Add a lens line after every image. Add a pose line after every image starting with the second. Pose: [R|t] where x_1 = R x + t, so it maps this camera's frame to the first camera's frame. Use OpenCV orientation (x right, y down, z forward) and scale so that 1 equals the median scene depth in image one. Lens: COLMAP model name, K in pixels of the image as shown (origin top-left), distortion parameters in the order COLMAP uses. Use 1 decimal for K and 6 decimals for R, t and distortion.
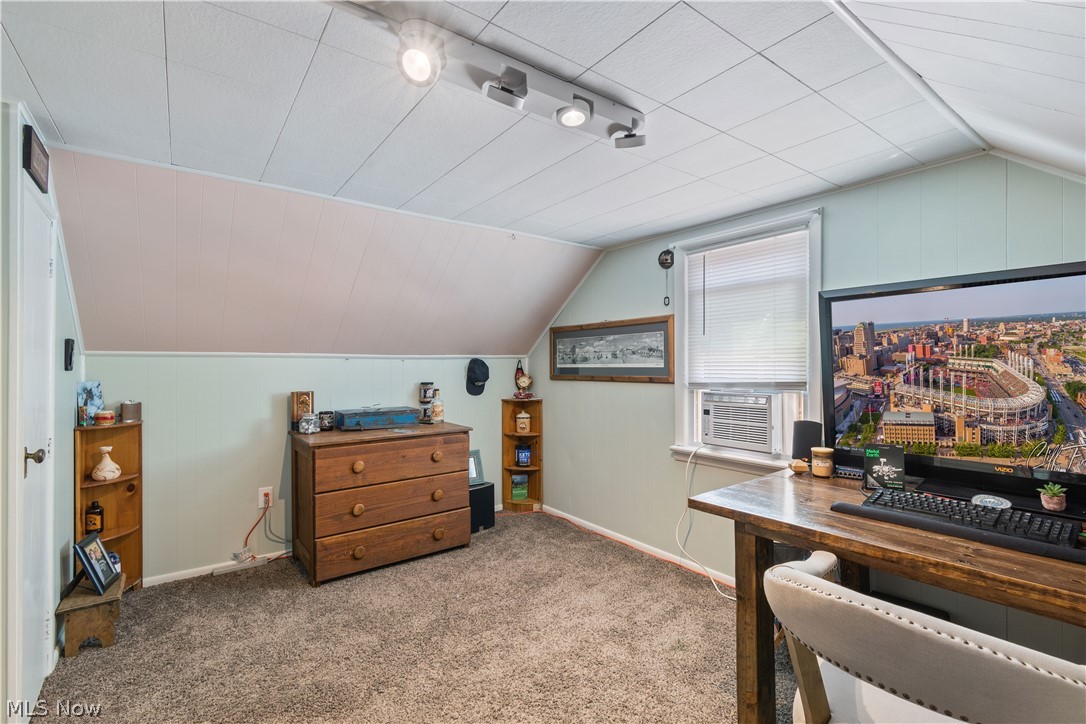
lens RADIAL K [[482.6, 0, 542.2], [0, 482.6, 360.6], [0, 0, 1]] dist [-0.000935, -0.000979]
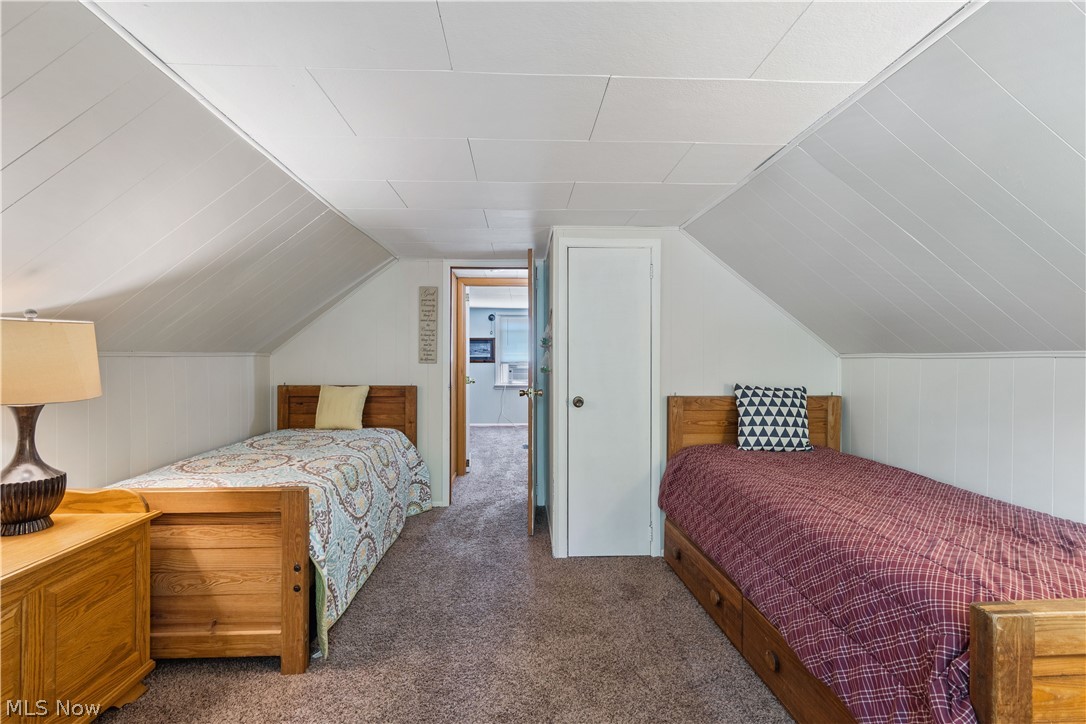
lens RADIAL K [[482.6, 0, 541.6], [0, 482.6, 358.7], [0, 0, 1]] dist [-0.000935, -0.000979]
pose [[0.555575, 0.001938, 0.831464, -1.898299], [-0.004851, 0.999988, 0.000911, 0.022789], [-0.831453, -0.004540, 0.555577, -0.785114]]
